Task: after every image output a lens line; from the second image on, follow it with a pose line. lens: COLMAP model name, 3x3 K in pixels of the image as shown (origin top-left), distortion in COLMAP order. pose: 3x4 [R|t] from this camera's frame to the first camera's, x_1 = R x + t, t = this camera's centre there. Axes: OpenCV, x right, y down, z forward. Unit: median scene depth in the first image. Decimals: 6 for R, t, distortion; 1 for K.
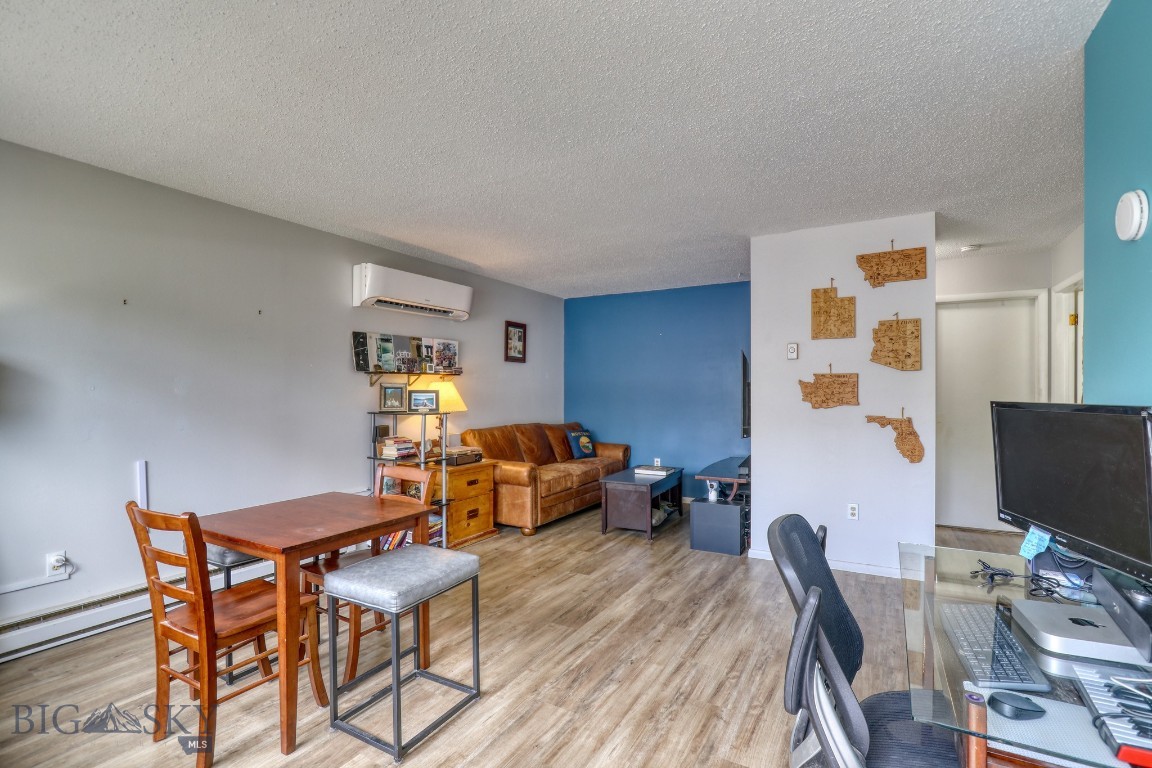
lens RADIAL K [[525.0, 0, 581.1], [0, 525.0, 391.8], [0, 0, 1]] dist [-0.021522, 0.003540]
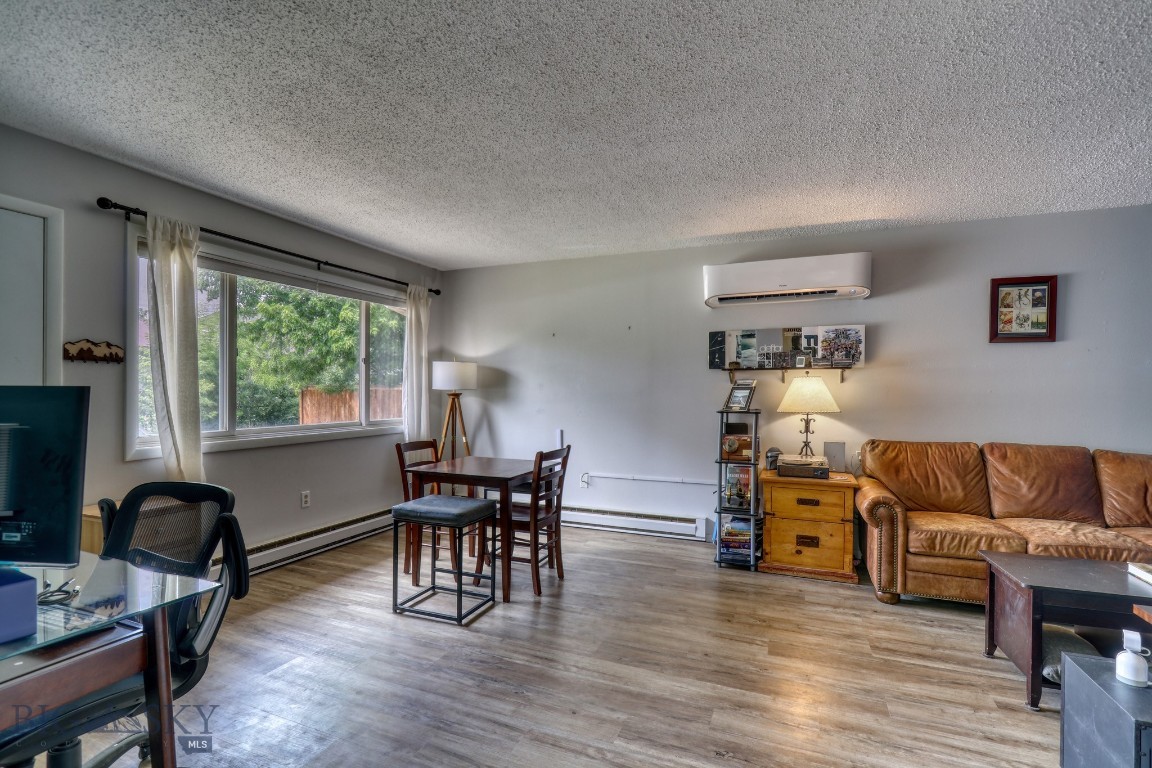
lens RADIAL K [[525.0, 0, 572.1], [0, 525.0, 389.3], [0, 0, 1]] dist [-0.021522, 0.003540]
pose [[0.129193, -0.003034, -0.991615, 0.538302], [-0.010061, 0.999940, -0.004370, 0.008112], [0.991568, 0.010541, 0.129154, 0.537507]]
